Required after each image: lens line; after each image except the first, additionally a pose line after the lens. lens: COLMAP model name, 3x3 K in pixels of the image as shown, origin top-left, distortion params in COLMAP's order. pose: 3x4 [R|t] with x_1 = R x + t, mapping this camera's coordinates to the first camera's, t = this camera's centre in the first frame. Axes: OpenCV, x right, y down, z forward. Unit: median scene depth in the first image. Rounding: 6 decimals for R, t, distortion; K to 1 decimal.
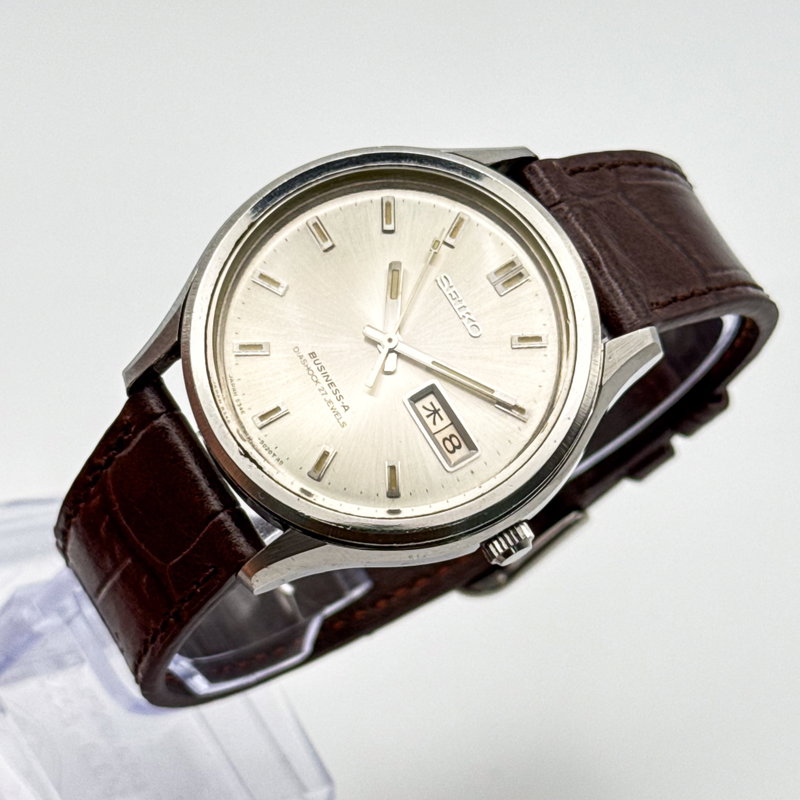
lens RADIAL K [[2399.7, 0, 400.0], [0, 2399.7, 400.0], [0, 0, 1]] dist [0.054568, 0.782606]
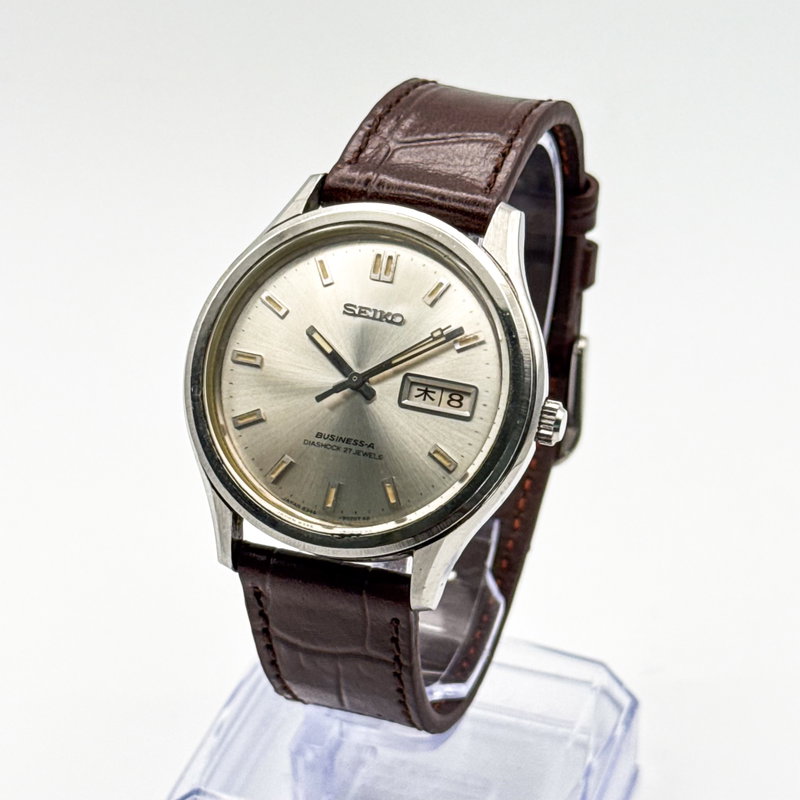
lens RADIAL K [[2399.7, 0, 400.0], [0, 2399.7, 400.0], [0, 0, 1]] dist [0.054568, 0.782606]
pose [[0.682701, -0.730128, -0.028853, 0.034423], [0.730695, 0.682047, 0.029953, -0.034140], [-0.002191, -0.041531, 0.999135, -0.158410]]
